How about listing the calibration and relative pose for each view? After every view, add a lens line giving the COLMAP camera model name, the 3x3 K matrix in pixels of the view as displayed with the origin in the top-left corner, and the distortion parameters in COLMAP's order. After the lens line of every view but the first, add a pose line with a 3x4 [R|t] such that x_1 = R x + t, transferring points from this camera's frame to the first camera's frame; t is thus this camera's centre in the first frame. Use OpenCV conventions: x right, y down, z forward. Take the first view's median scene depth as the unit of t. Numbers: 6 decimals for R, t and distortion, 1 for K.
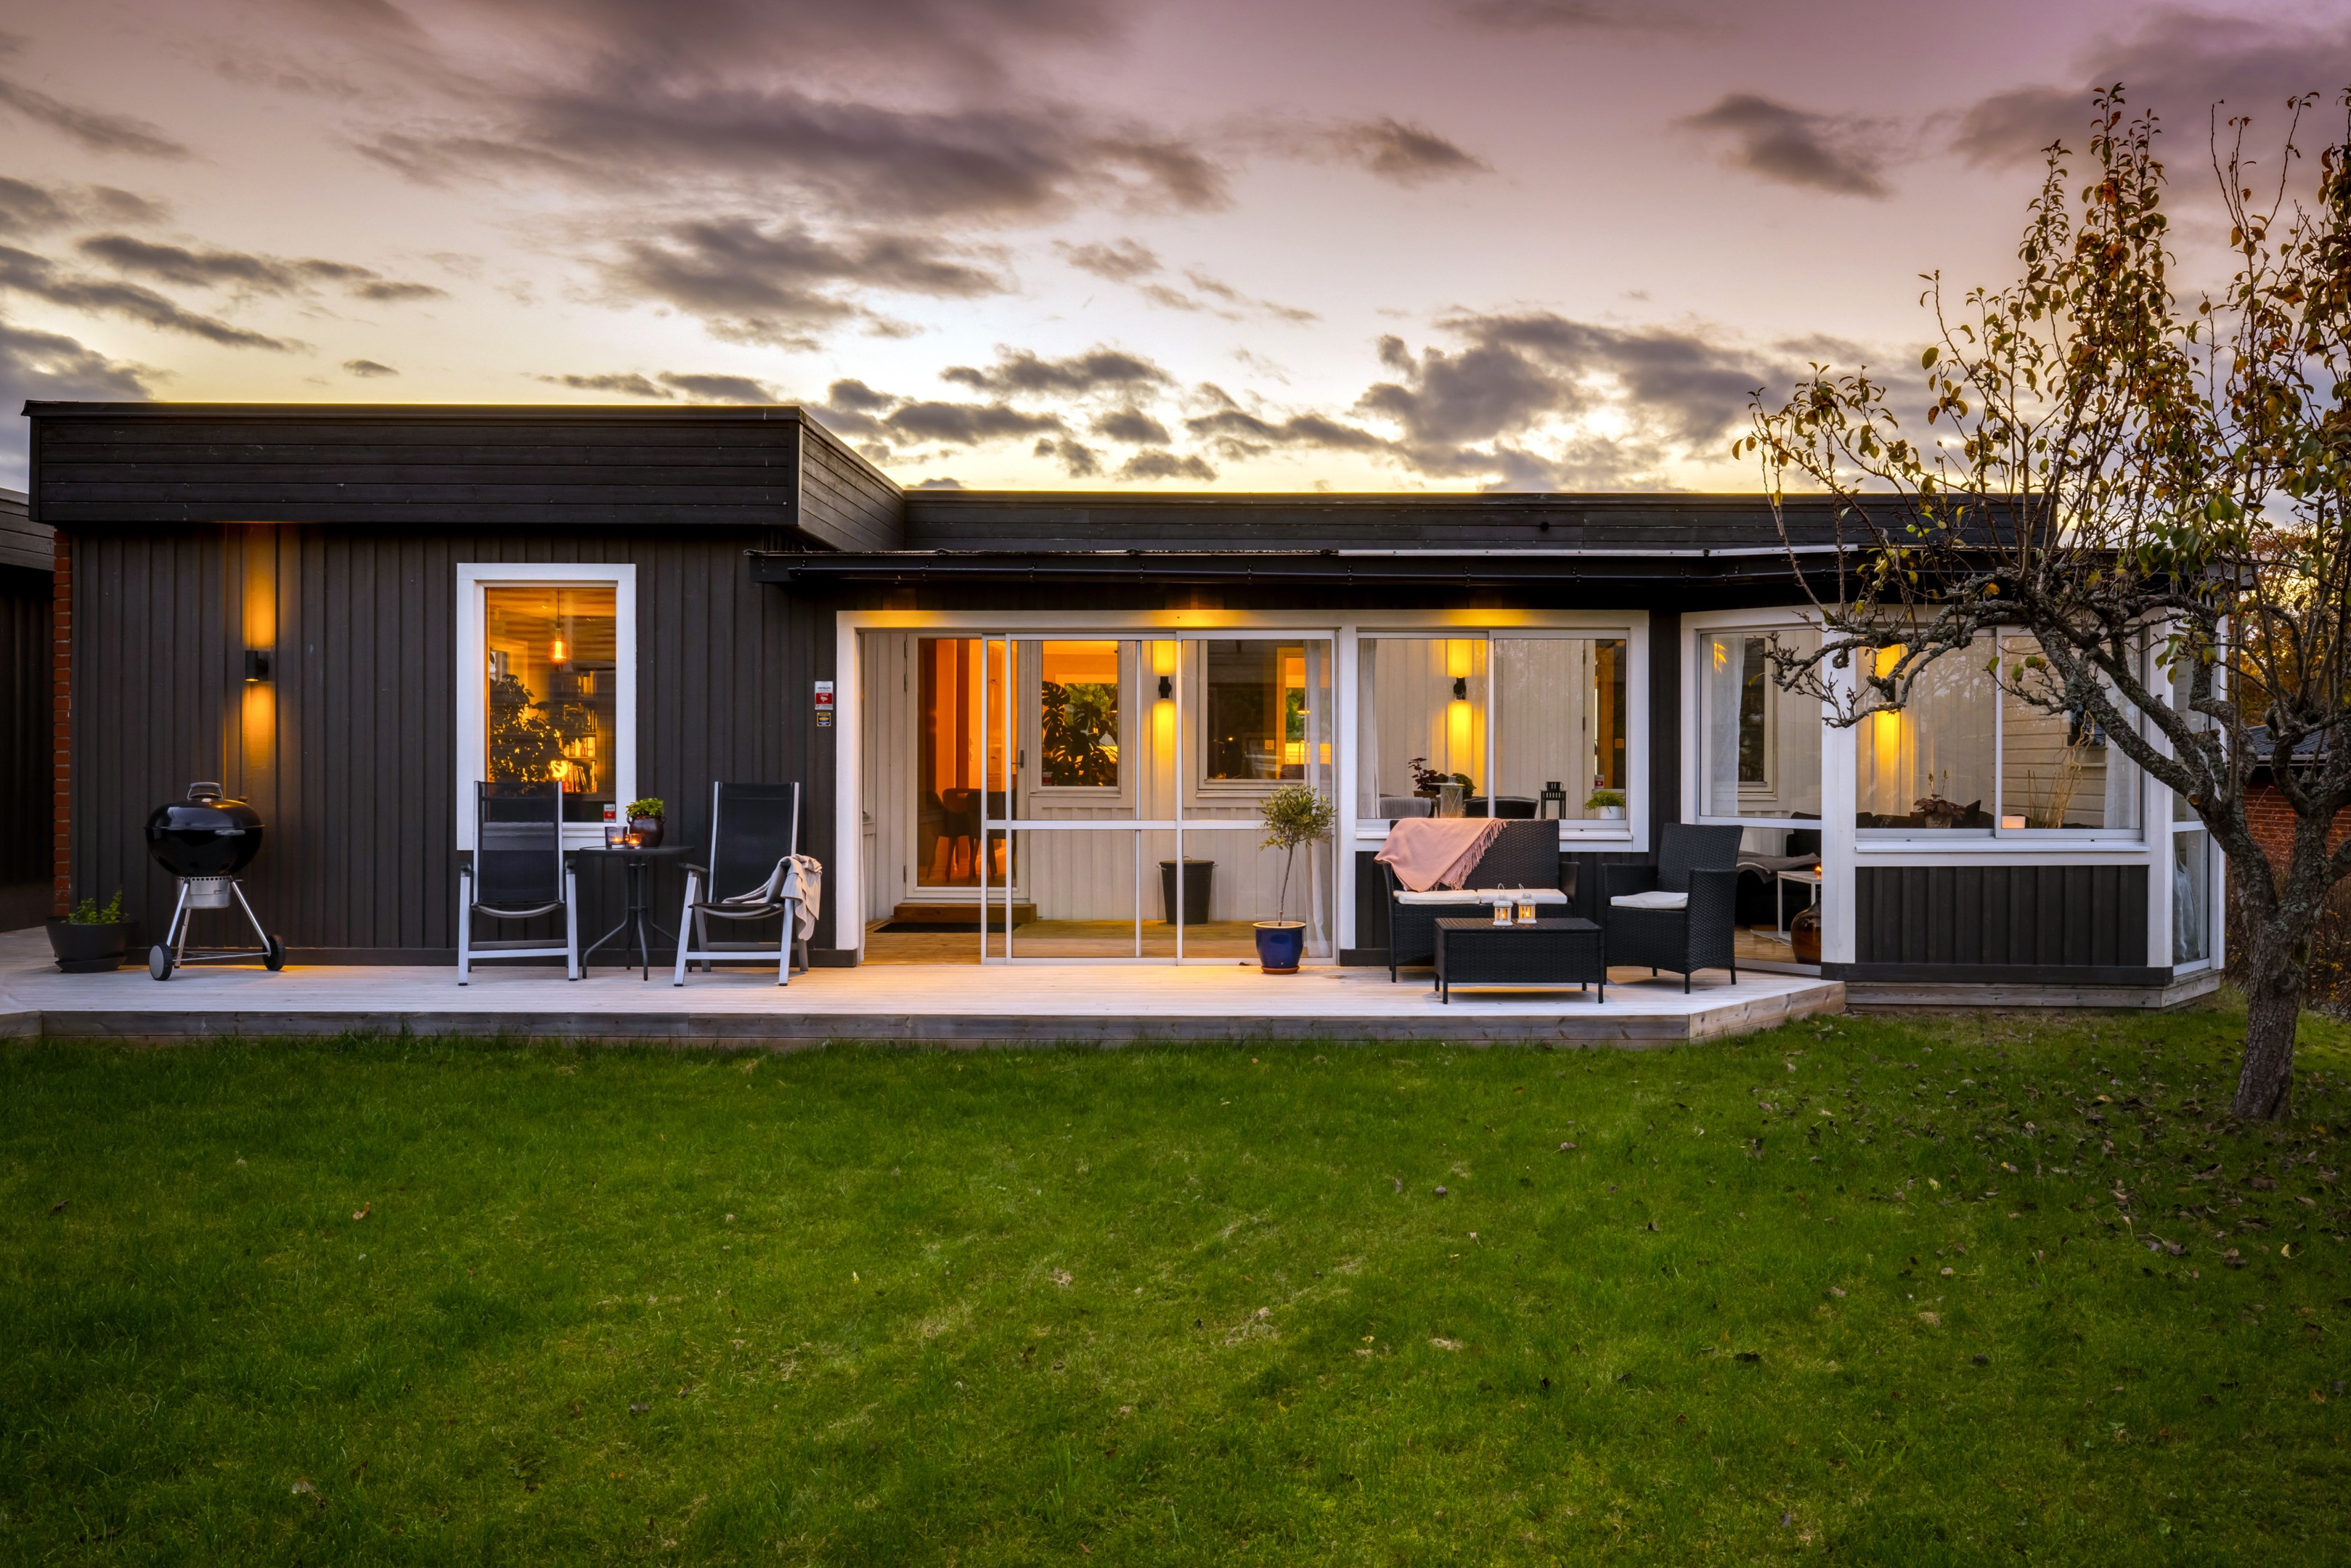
lens RADIAL K [[1732.4, 0, 1175.5], [0, 1732.4, 784.0], [0, 0, 1]] dist [-0.000904, -0.000385]
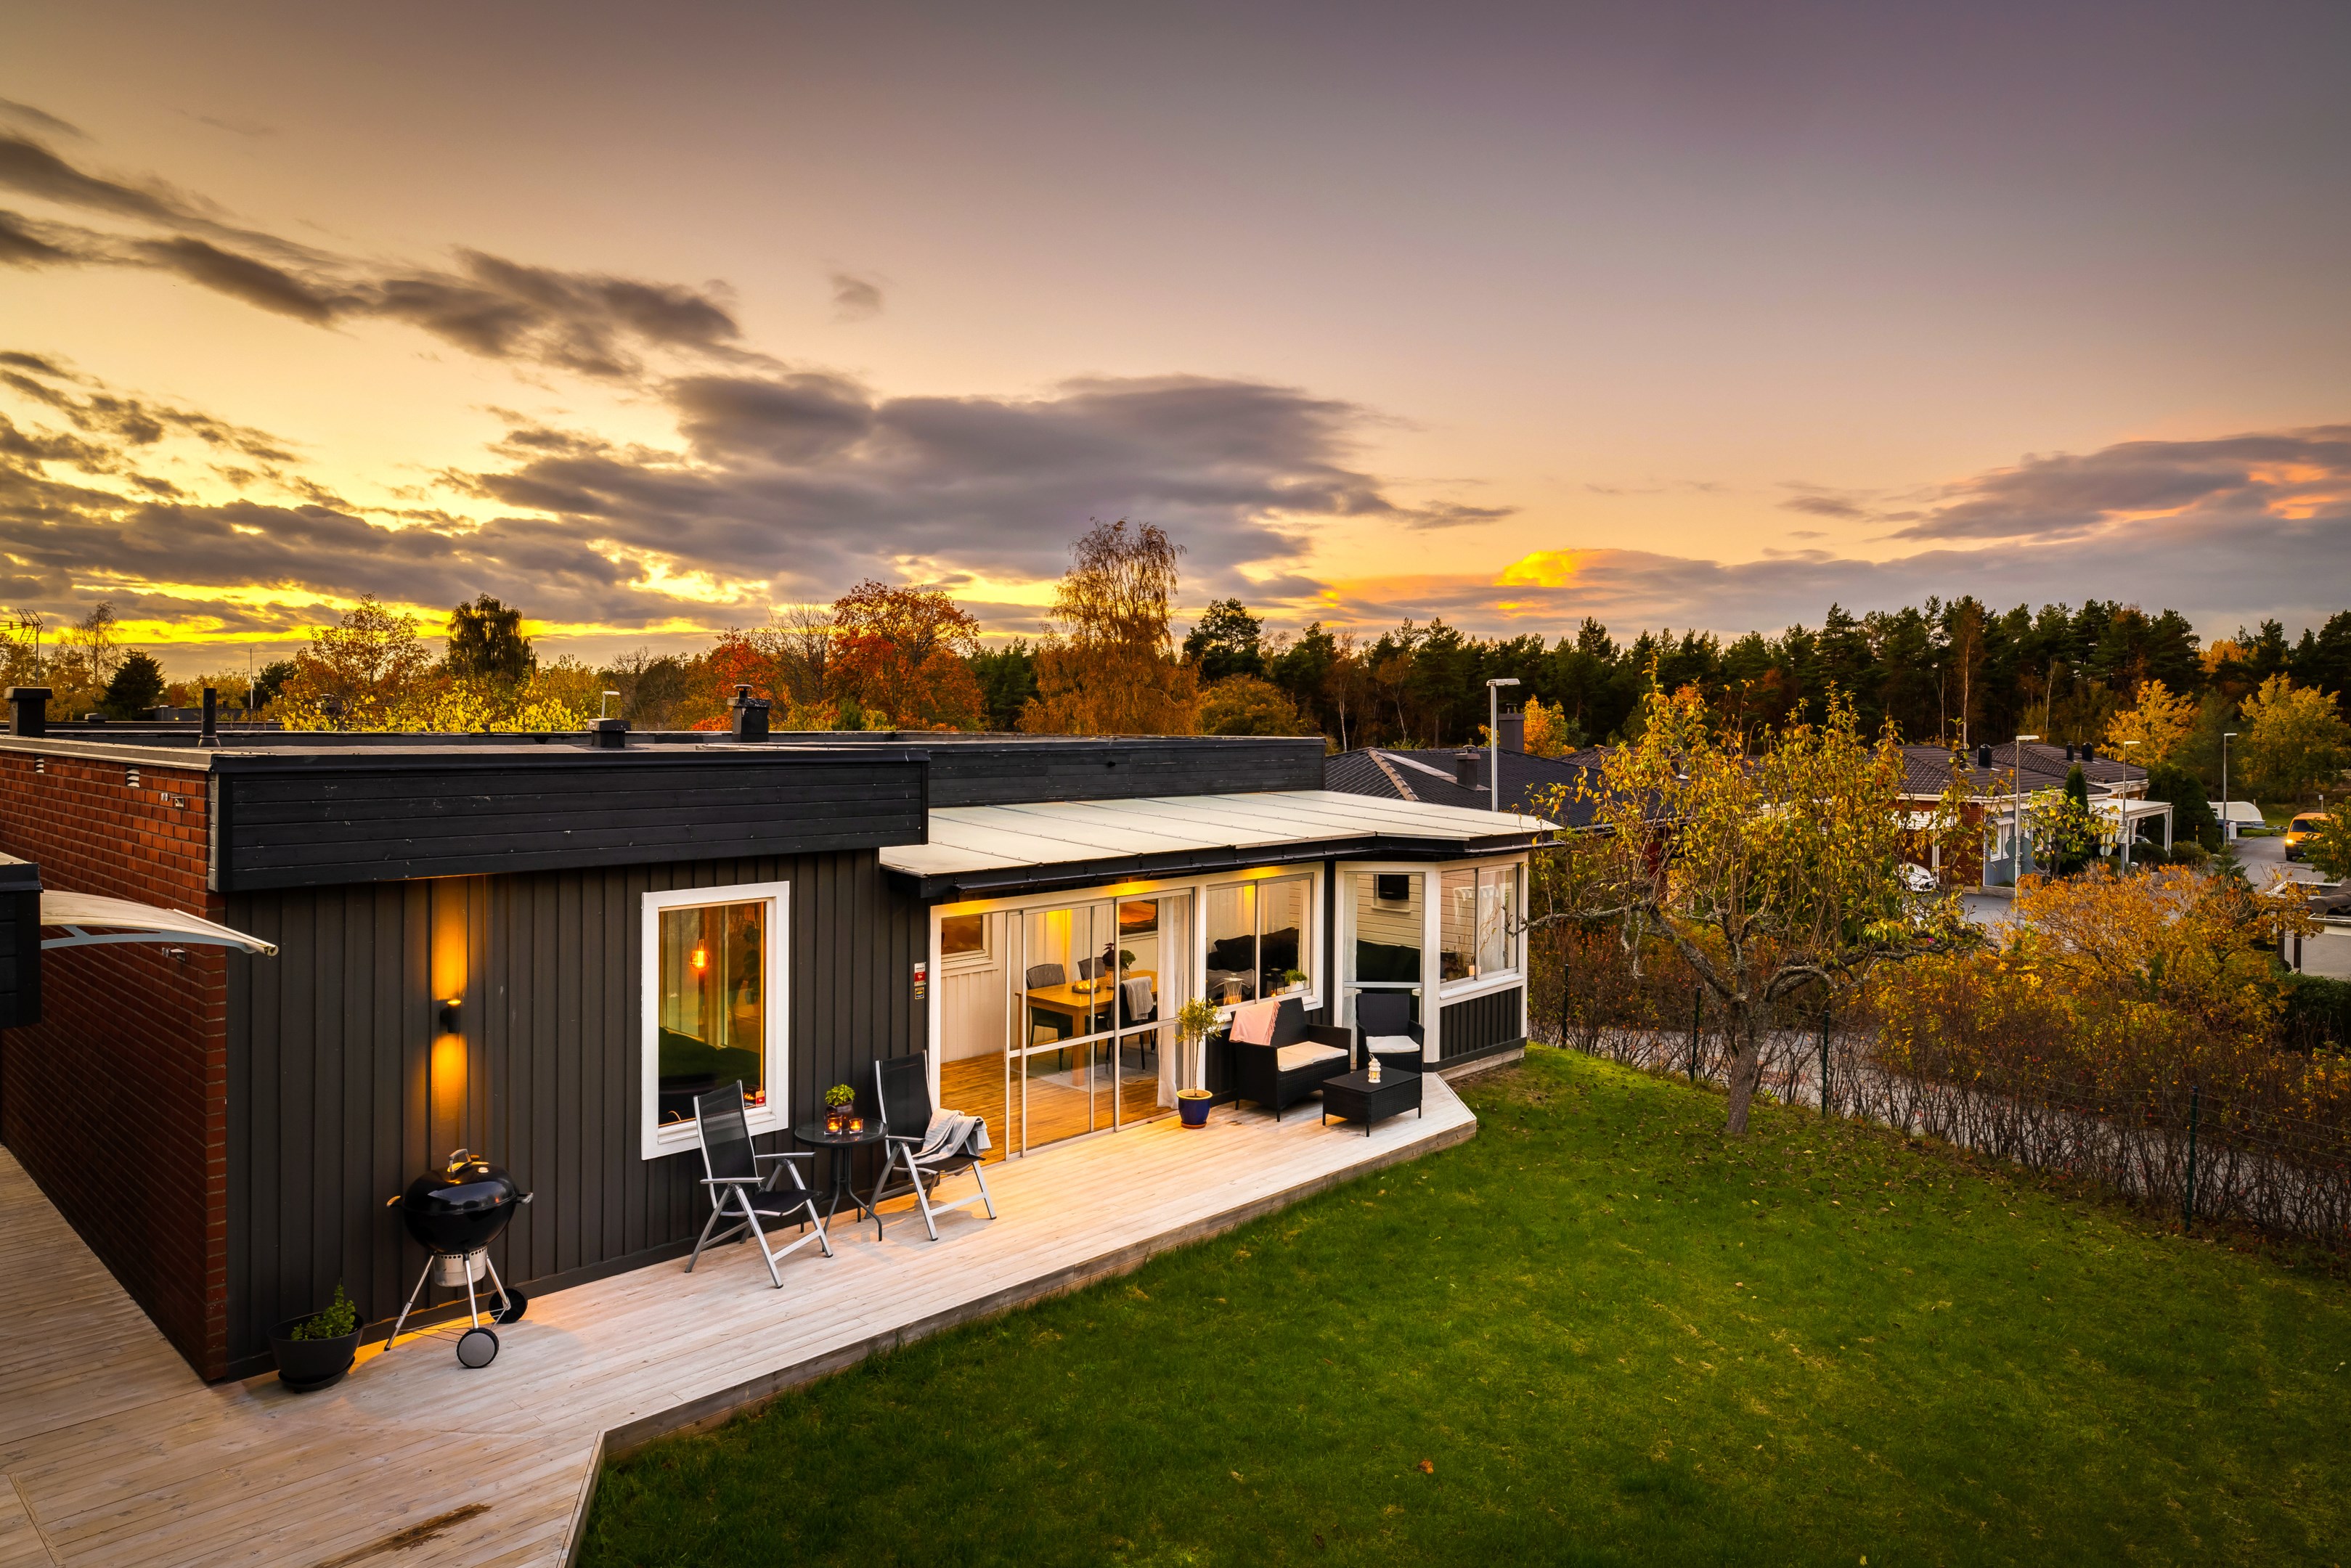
lens RADIAL K [[1447.6, 0, 1175.5], [0, 1447.6, 784.0], [0, 0, 1]] dist [0.003535, 0.001963]
pose [[0.694742, -0.026402, 0.718775, -0.828263], [0.011819, 0.999610, 0.025294, -0.213984], [-0.719162, -0.009078, 0.694783, 0.145945]]
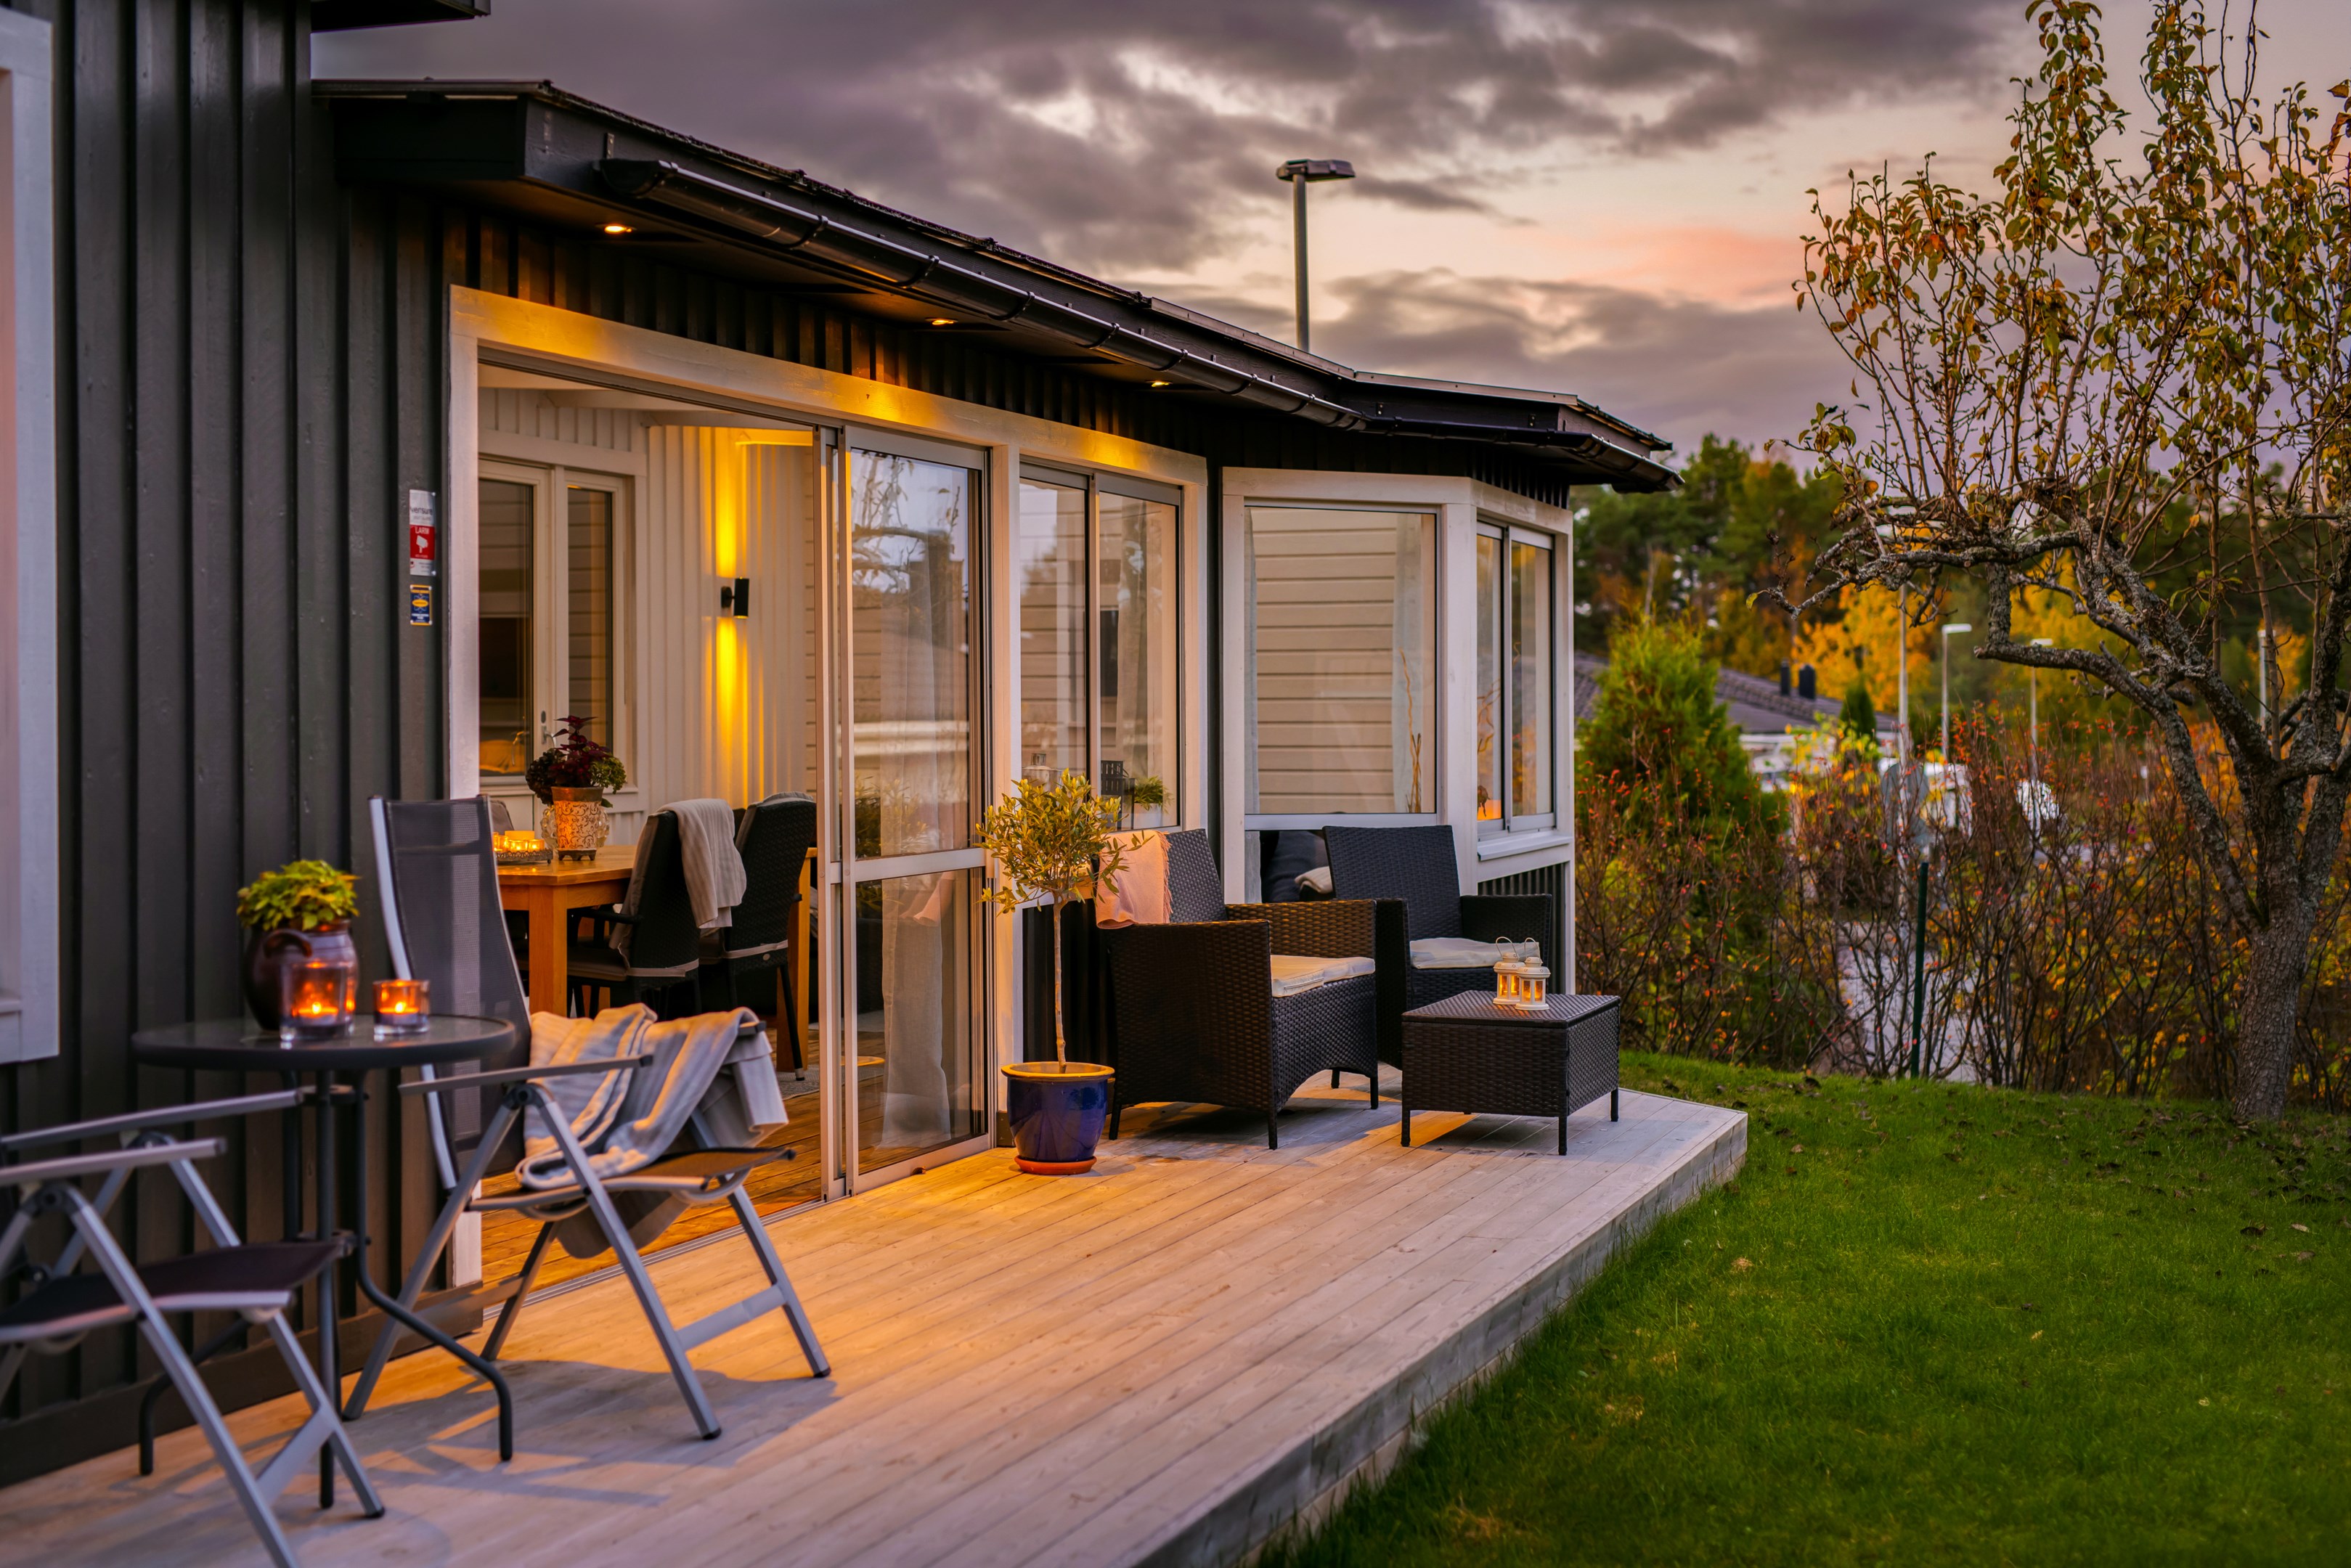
lens RADIAL K [[3216.9, 0, 1175.5], [0, 3216.9, 784.0], [0, 0, 1]] dist [0.010124, 0.006032]
pose [[0.345058, -0.023296, 0.938292, -0.745678], [0.030283, 0.999448, 0.013678, -0.007041], [-0.938093, 0.023694, 0.345572, 0.655051]]
